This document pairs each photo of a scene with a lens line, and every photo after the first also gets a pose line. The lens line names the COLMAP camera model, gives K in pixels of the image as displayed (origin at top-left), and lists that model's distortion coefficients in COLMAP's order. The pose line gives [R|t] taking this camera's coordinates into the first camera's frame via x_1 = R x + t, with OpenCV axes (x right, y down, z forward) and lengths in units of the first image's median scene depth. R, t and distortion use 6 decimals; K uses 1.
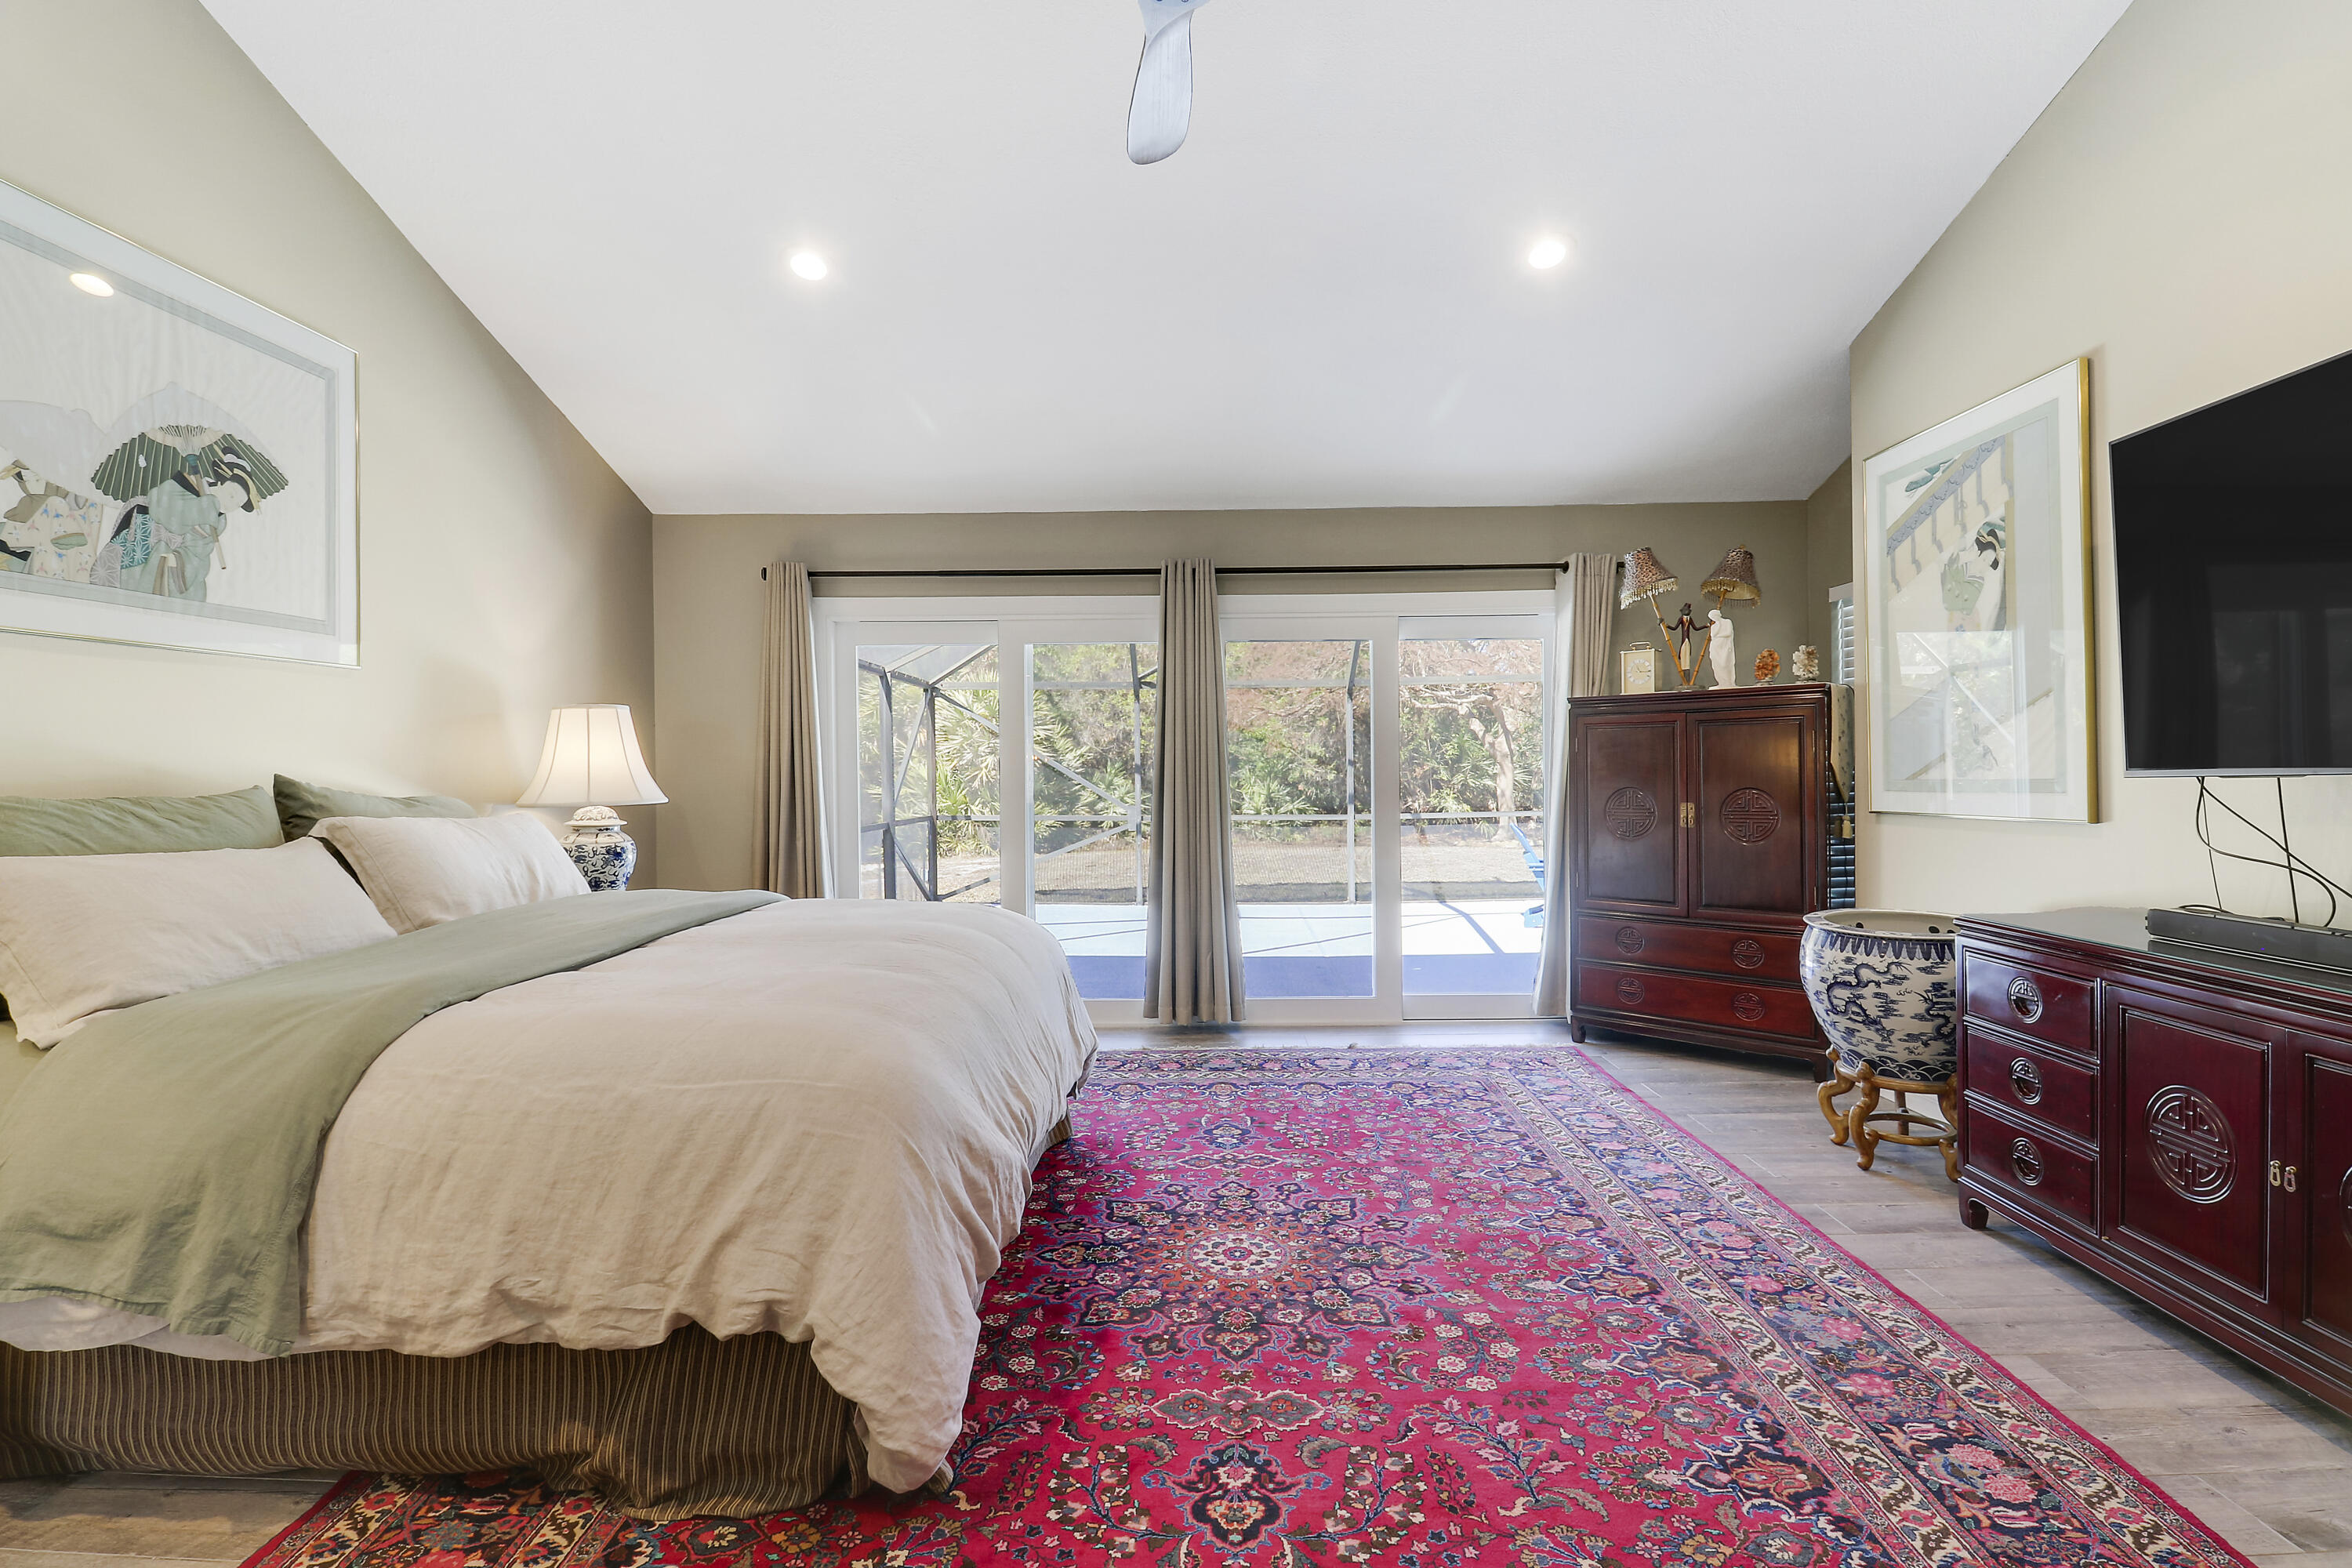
lens RADIAL K [[1118.6, 0, 1186.0], [0, 1118.6, 761.9], [0, 0, 1]] dist [0.001240, -0.013308]
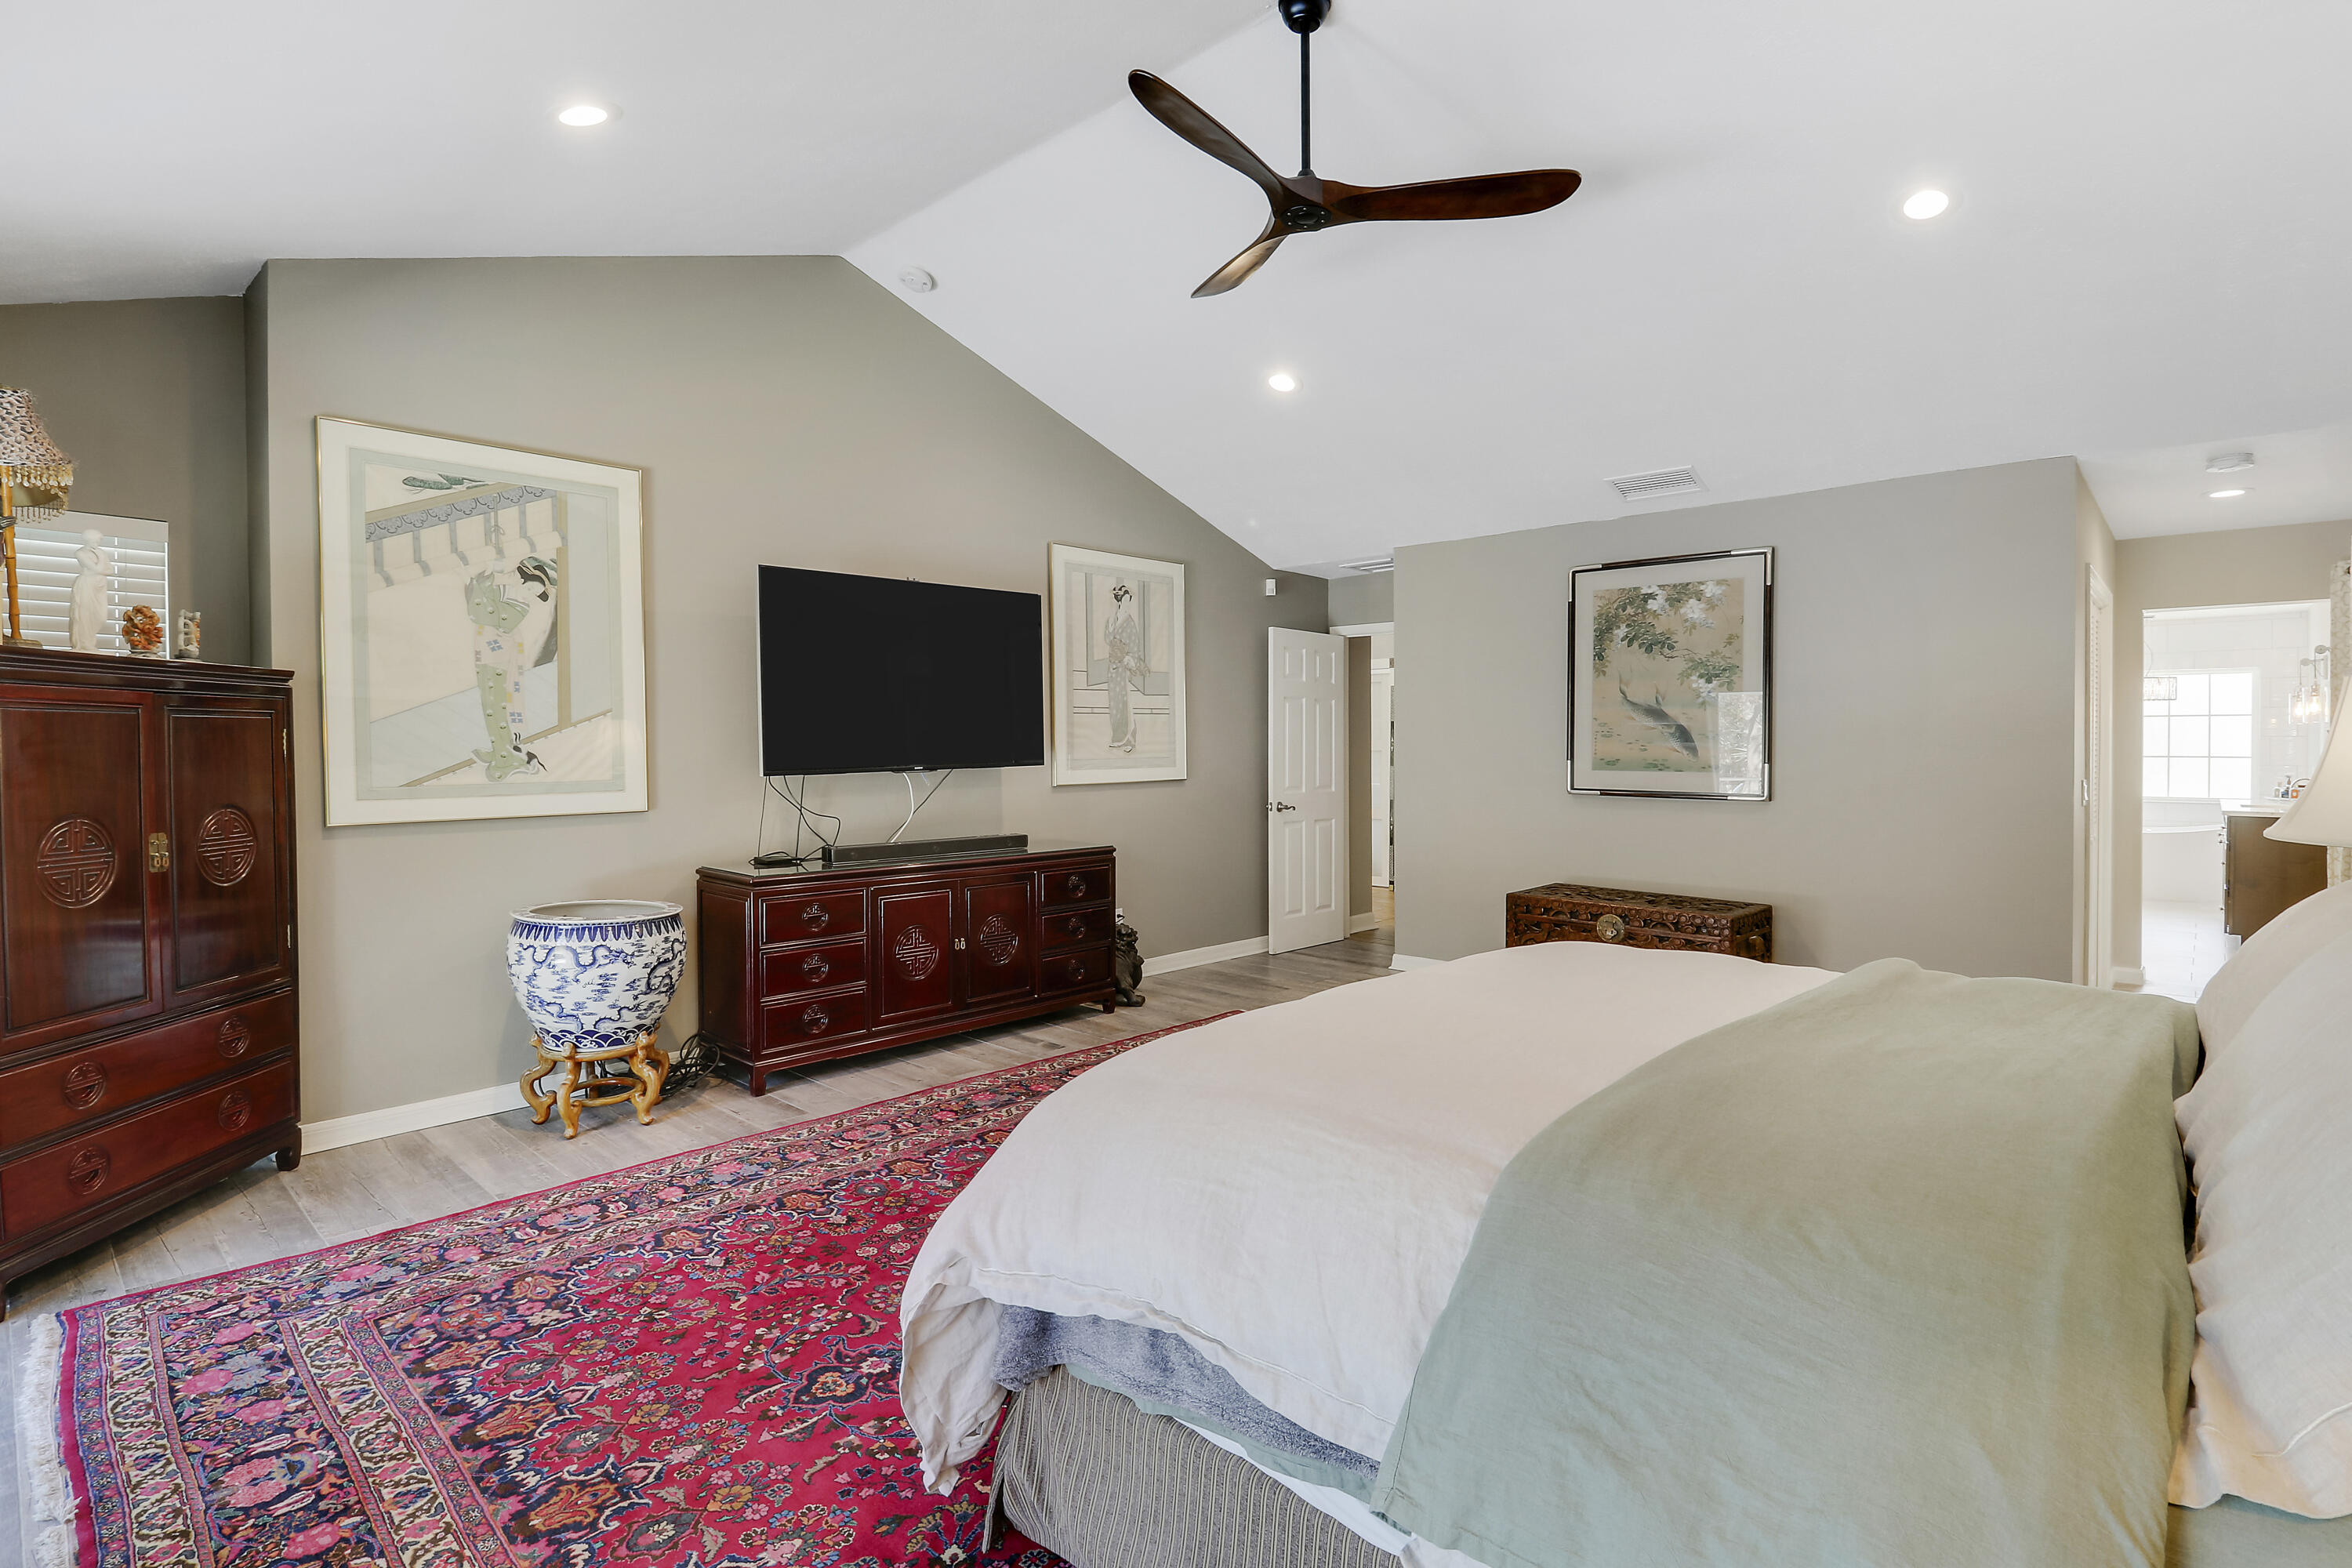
lens RADIAL K [[1118.6, 0, 1186.0], [0, 1118.6, 761.9], [0, 0, 1]] dist [0.001240, -0.013308]
pose [[-0.746382, 0.005937, 0.665492, -0.541139], [0.006479, 0.999978, -0.001655, 0.000119], [-0.665487, 0.003076, -0.746403, 1.423795]]
